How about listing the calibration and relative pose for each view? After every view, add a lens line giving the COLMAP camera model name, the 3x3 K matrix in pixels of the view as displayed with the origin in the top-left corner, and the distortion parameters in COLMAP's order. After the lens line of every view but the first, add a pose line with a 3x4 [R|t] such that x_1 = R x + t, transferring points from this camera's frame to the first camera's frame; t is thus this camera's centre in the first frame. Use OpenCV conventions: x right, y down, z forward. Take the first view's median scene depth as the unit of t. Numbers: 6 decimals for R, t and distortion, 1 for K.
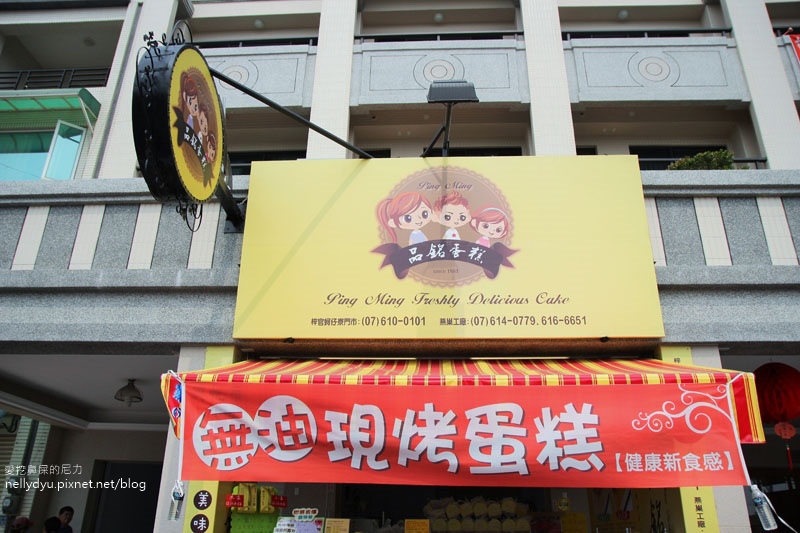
lens RADIAL K [[647.4, 0, 422.5], [0, 647.4, 260.6], [0, 0, 1]] dist [-0.059274, 0.010101]
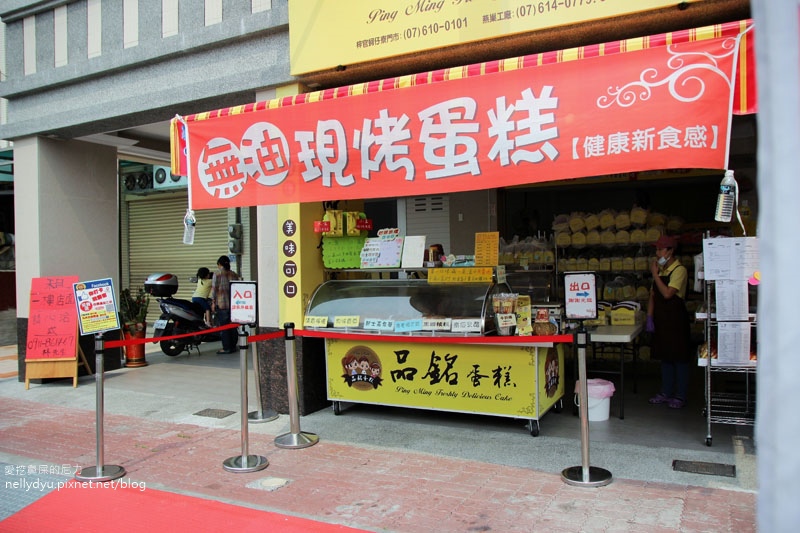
lens RADIAL K [[647.4, 0, 400.9], [0, 647.4, 264.8], [0, 0, 1]] dist [-0.059274, 0.010101]
pose [[0.916104, -0.041393, -0.398799, 0.398692], [0.197780, 0.911871, 0.359686, 0.096283], [0.348765, -0.408384, 0.843555, 0.133304]]
